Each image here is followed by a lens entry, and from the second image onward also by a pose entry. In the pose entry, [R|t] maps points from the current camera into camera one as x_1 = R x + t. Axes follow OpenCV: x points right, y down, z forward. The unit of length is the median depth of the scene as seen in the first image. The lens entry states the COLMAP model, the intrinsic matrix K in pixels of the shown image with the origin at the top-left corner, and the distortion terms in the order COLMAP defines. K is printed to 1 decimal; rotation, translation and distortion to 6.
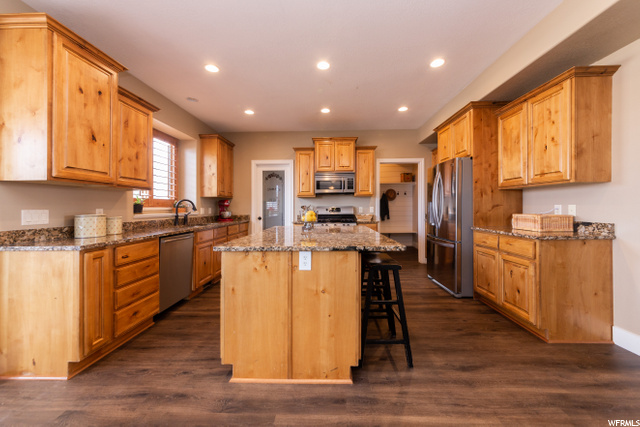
lens RADIAL K [[221.9, 0, 319.5], [0, 221.9, 200.3], [0, 0, 1]] dist [-0.001976, -0.000084]
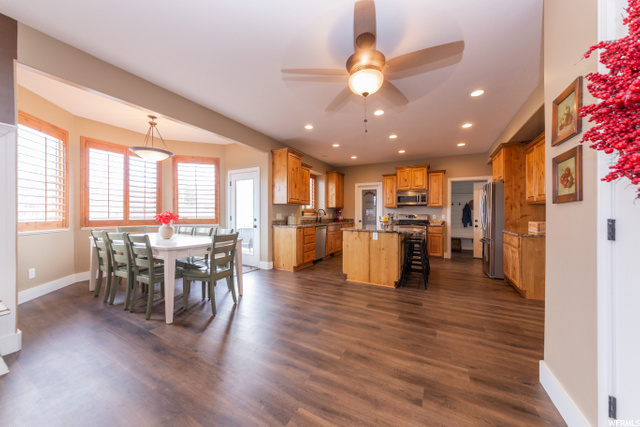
lens RADIAL K [[221.9, 0, 319.7], [0, 221.9, 207.8], [0, 0, 1]] dist [-0.001976, -0.000084]
pose [[0.896649, 0.004415, -0.442721, 0.215319], [-0.003015, 0.999988, 0.003867, -0.022326], [0.442733, -0.002132, 0.896651, -0.678697]]
